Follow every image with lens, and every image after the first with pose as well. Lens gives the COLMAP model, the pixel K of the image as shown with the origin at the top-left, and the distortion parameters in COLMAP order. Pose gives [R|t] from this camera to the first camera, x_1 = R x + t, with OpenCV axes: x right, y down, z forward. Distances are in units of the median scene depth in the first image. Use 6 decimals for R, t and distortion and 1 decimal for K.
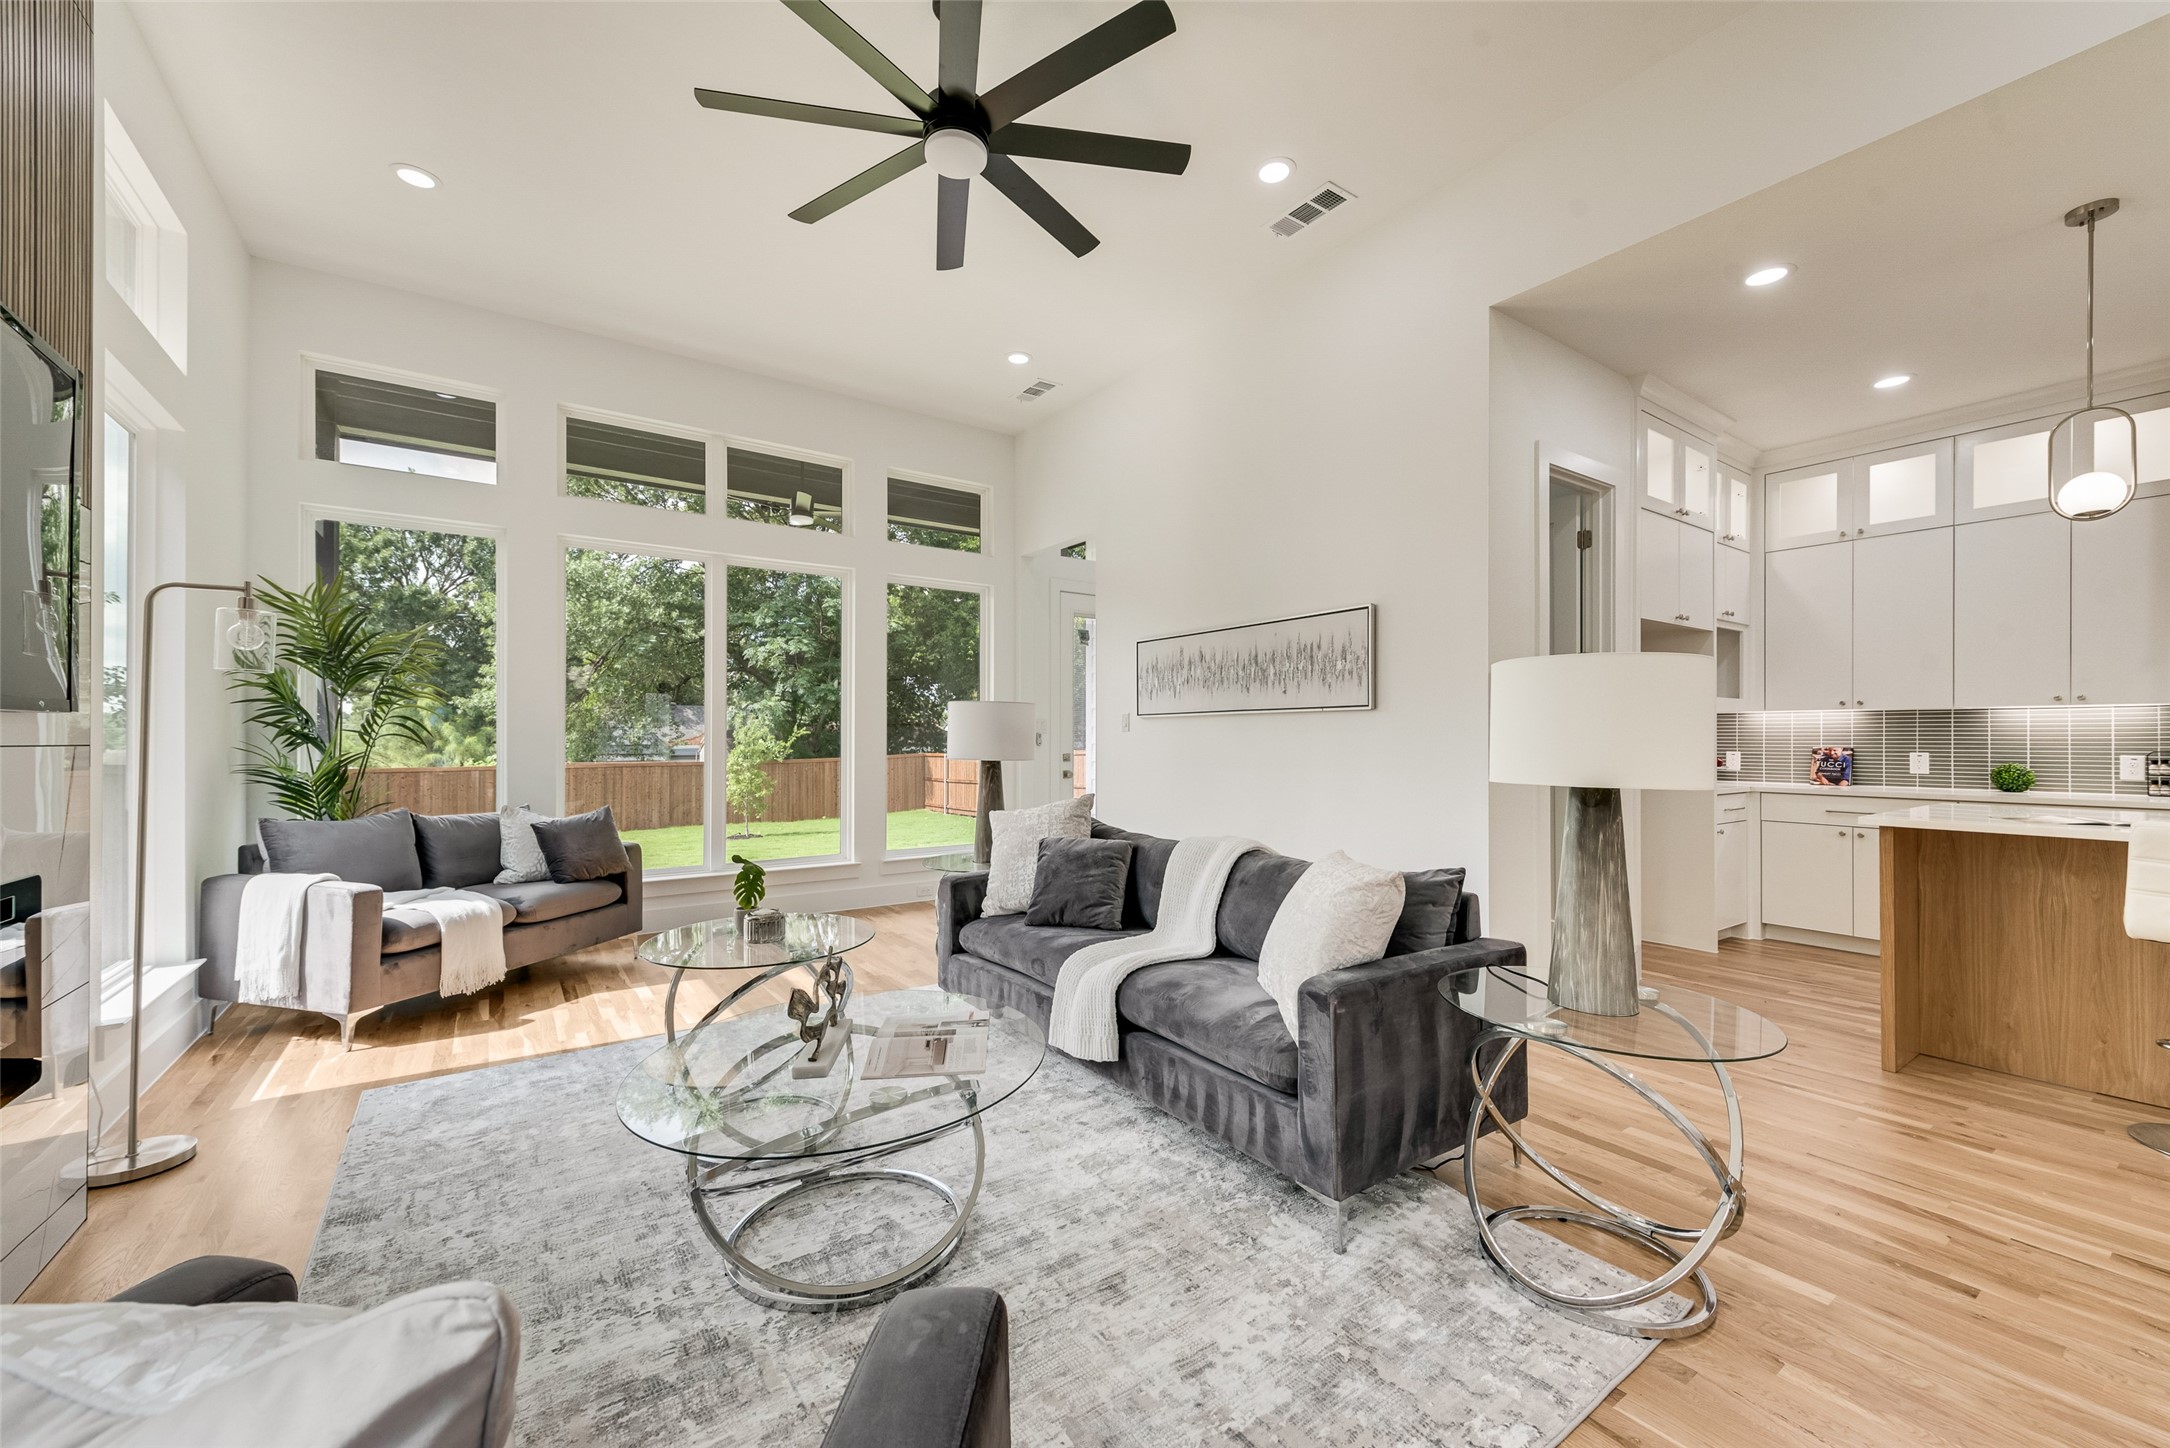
lens RADIAL K [[848.9, 0, 1081.2], [0, 848.9, 739.9], [0, 0, 1]] dist [0.012333, -0.002966]
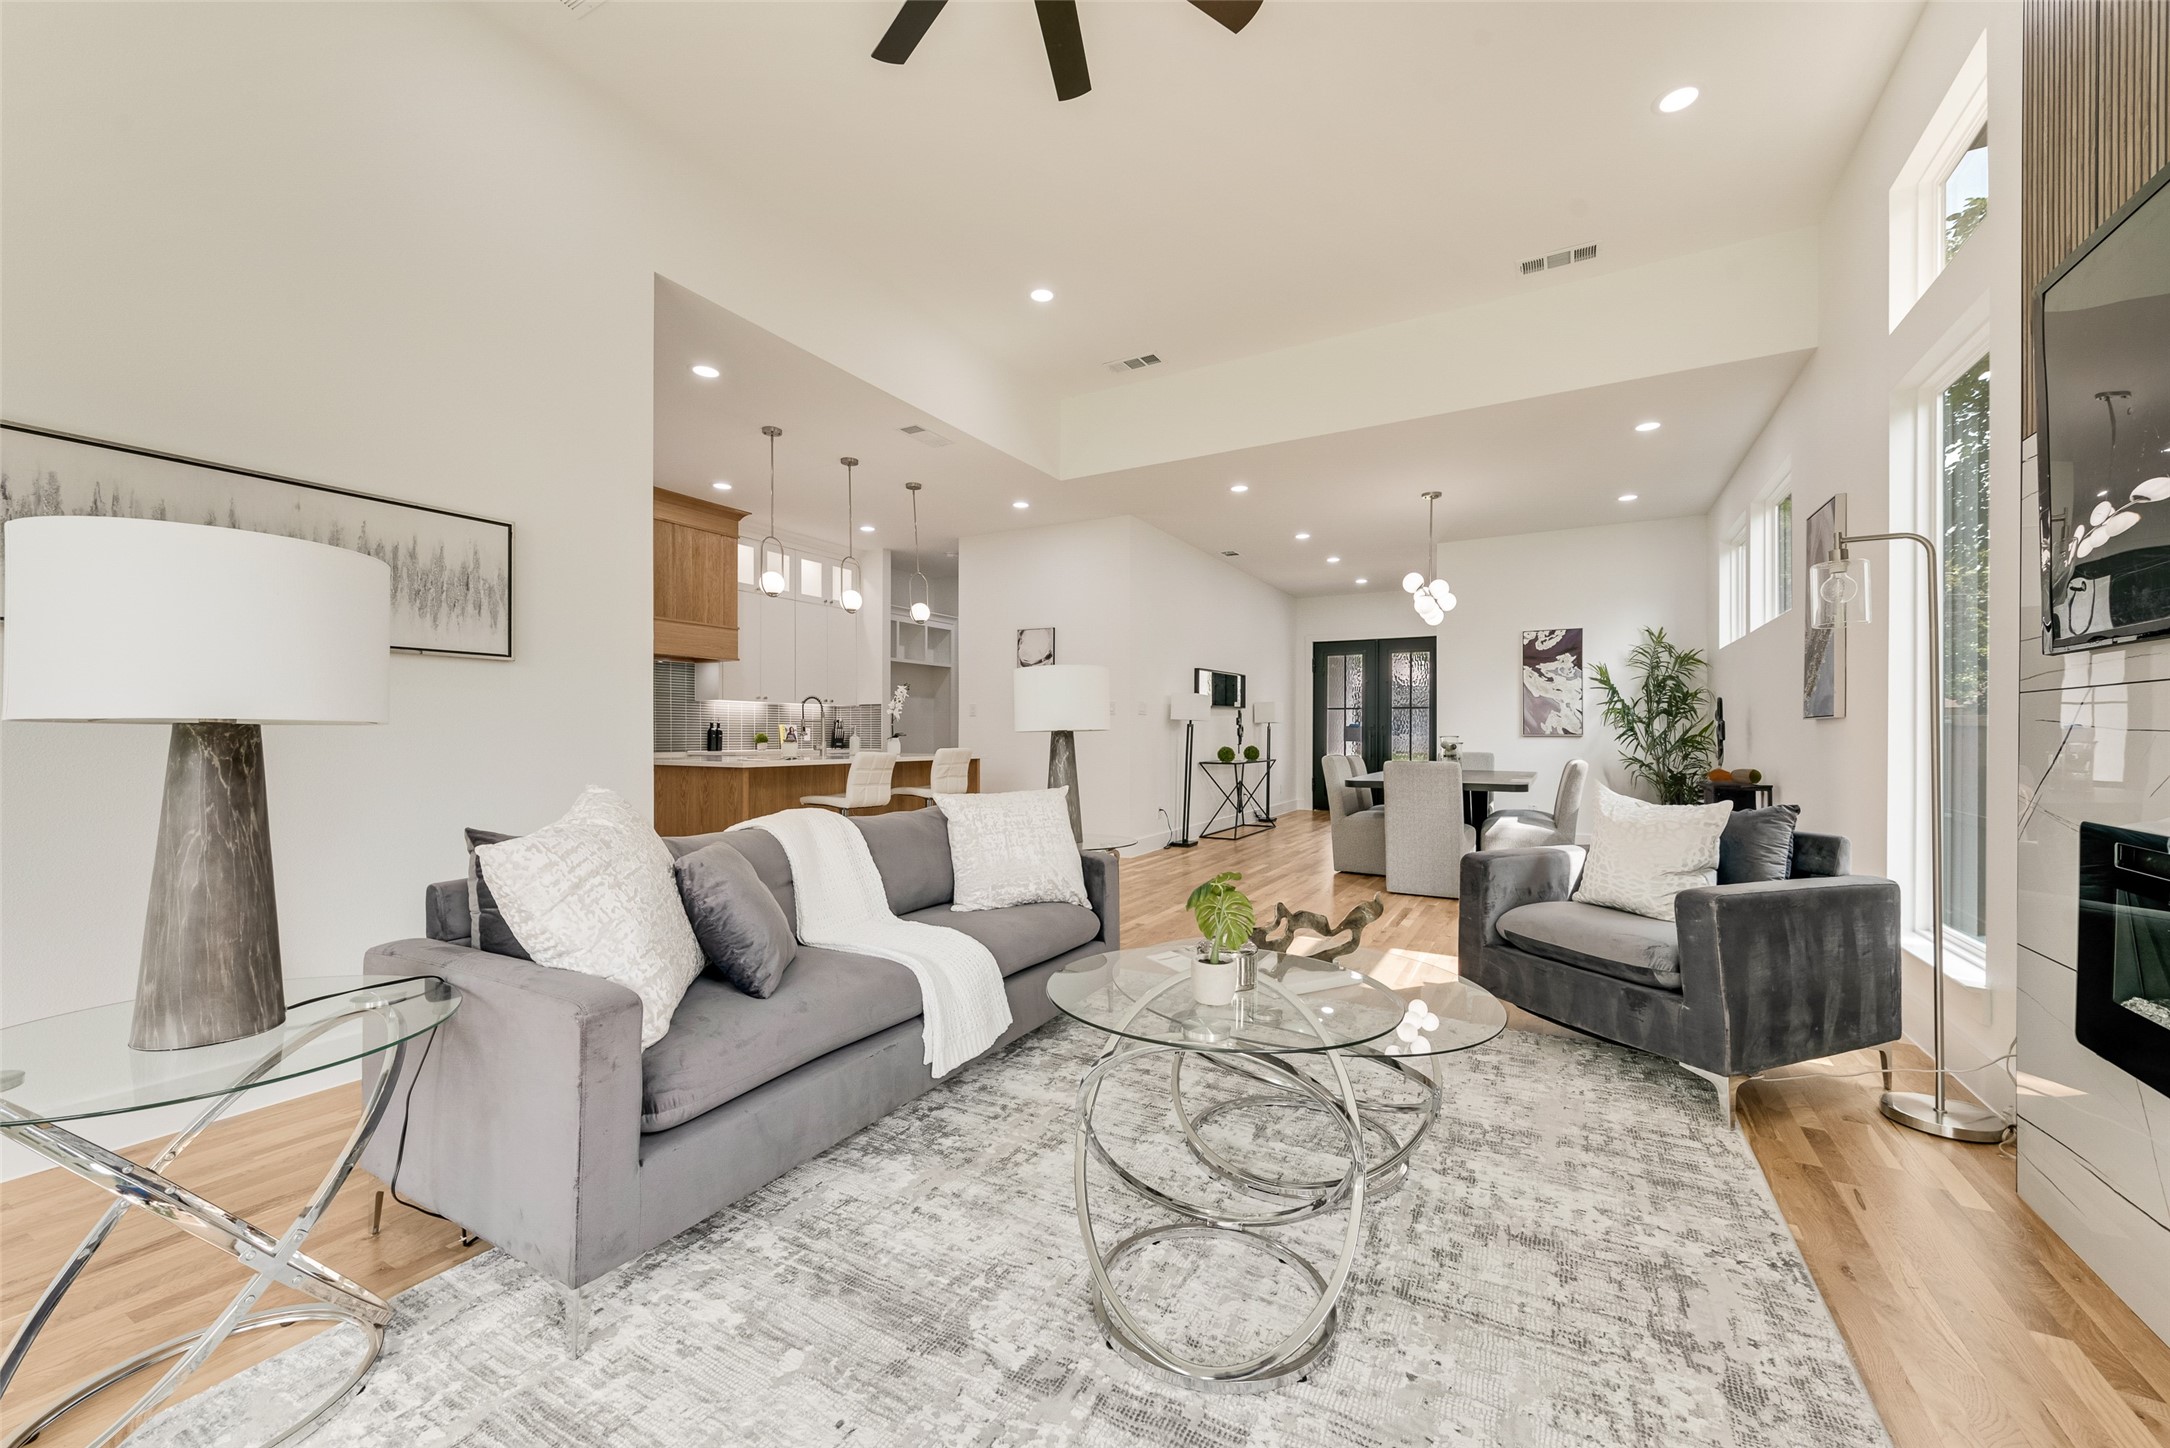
lens RADIAL K [[848.9, 0, 1089.4], [0, 848.9, 727.3], [0, 0, 1]] dist [0.012333, -0.002966]
pose [[-0.443156, 0.005570, 0.896427, -0.508660], [-0.002217, 0.999971, -0.007310, 0.025135], [-0.896442, -0.005226, -0.443131, 0.773560]]
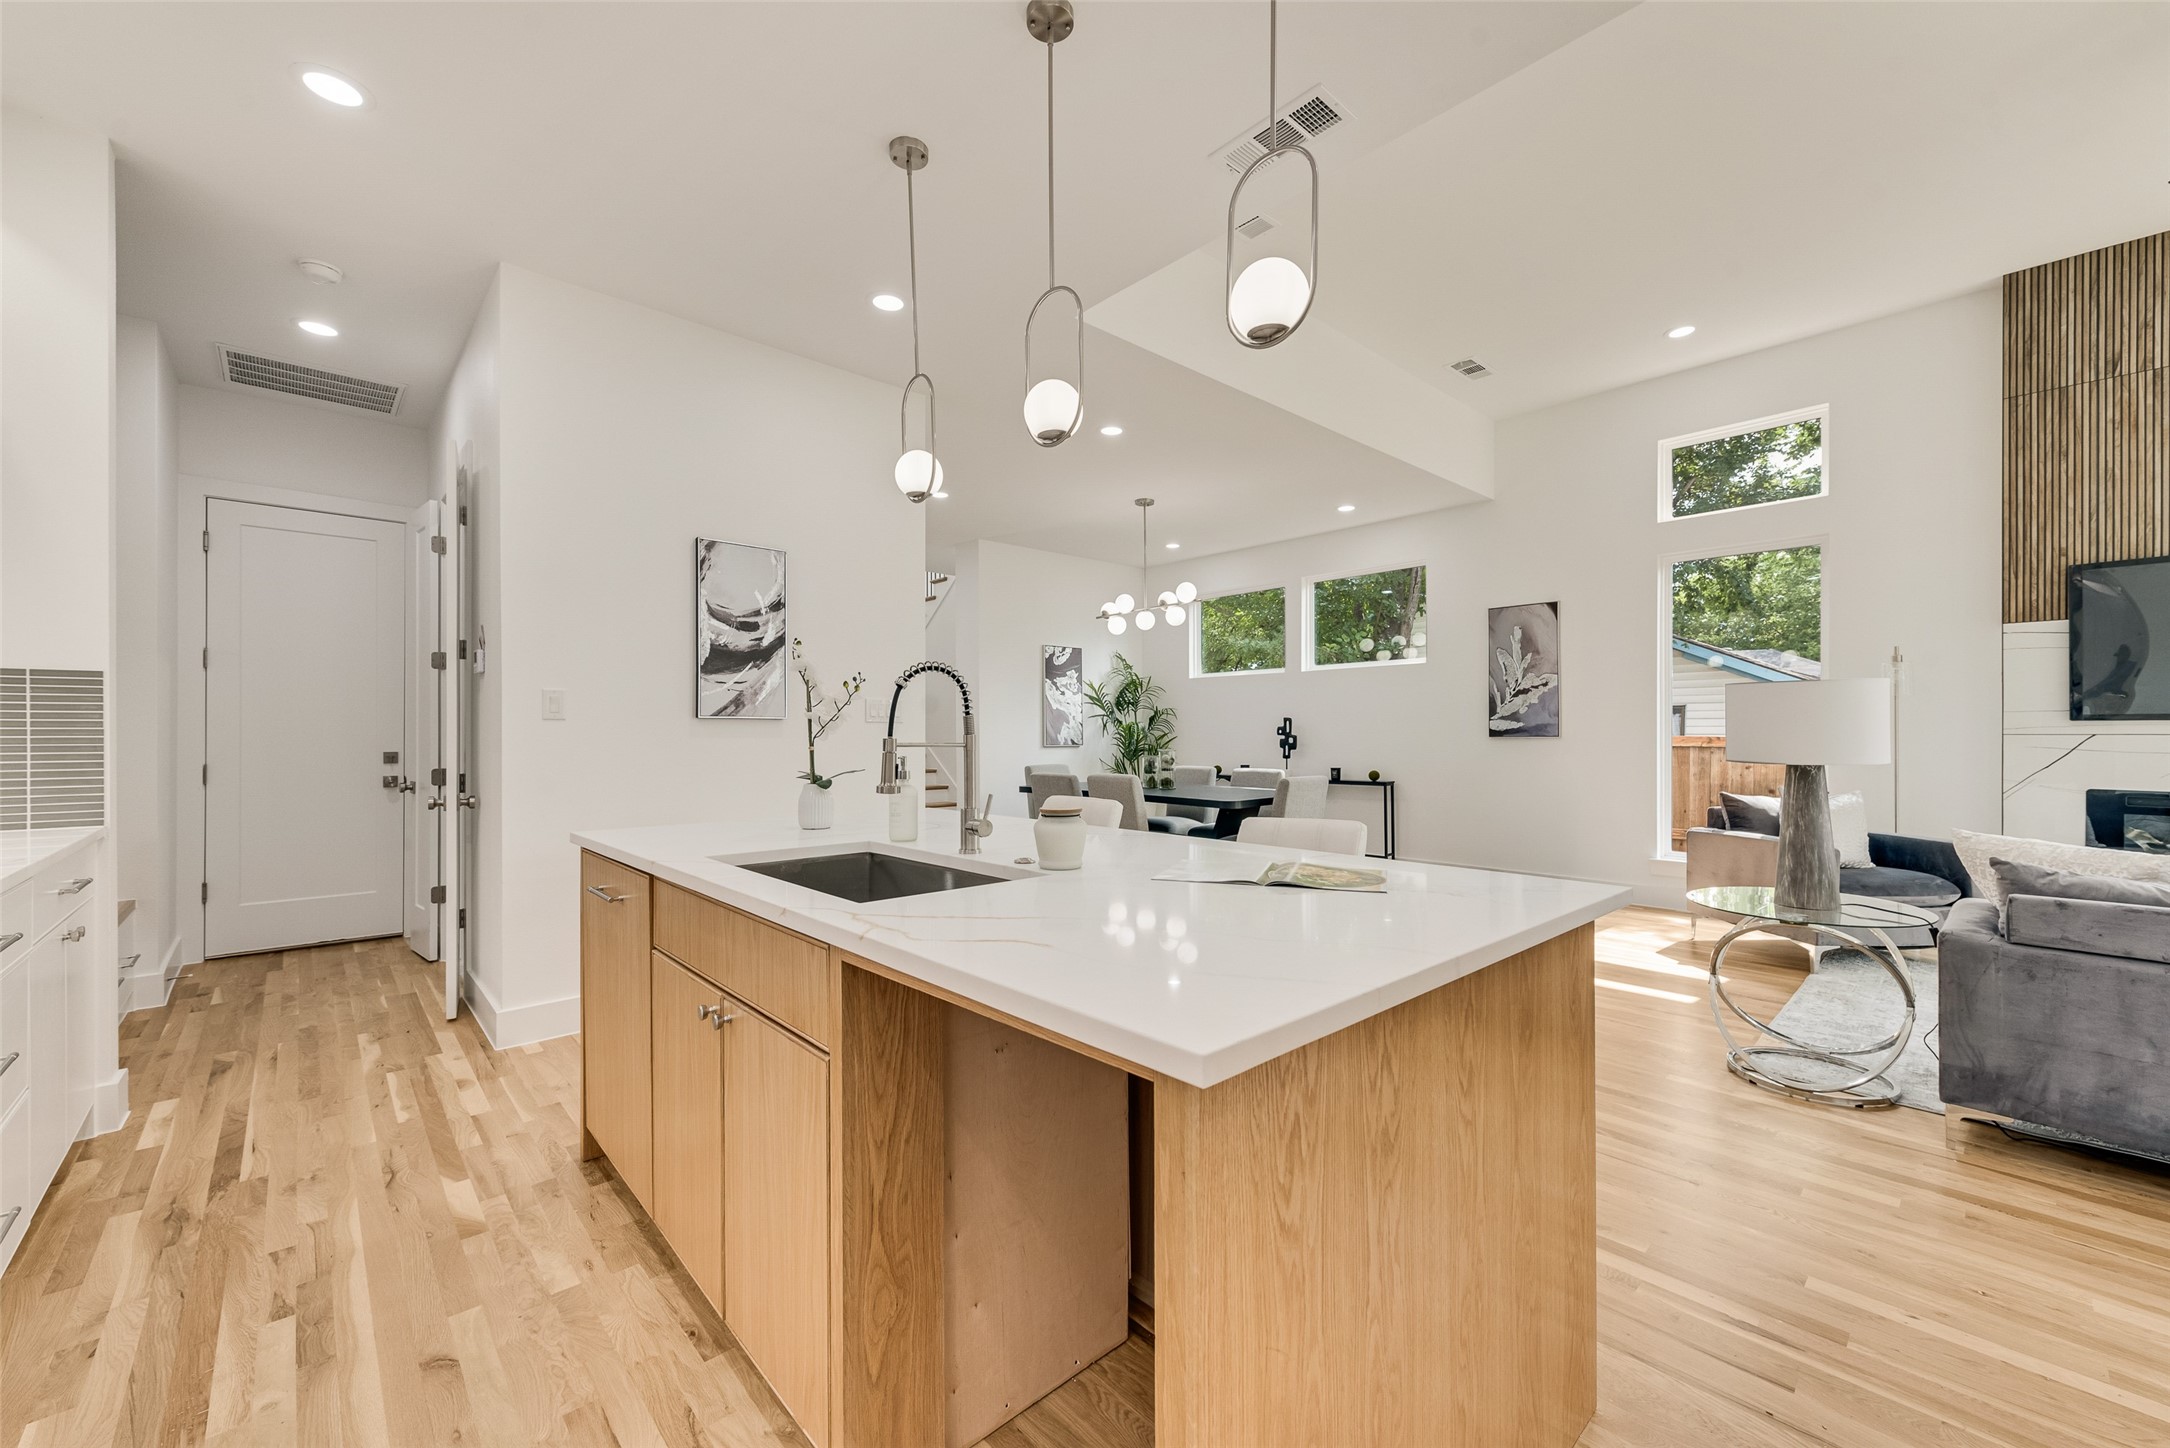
lens RADIAL K [[848.9, 0, 1084.0], [0, 848.9, 730.5], [0, 0, 1]] dist [0.012333, -0.002966]
pose [[-0.989706, 0.002004, -0.143099, 0.893237], [0.002658, 0.999987, -0.004380, 0.001739], [0.143088, -0.004716, -0.989699, 0.997312]]
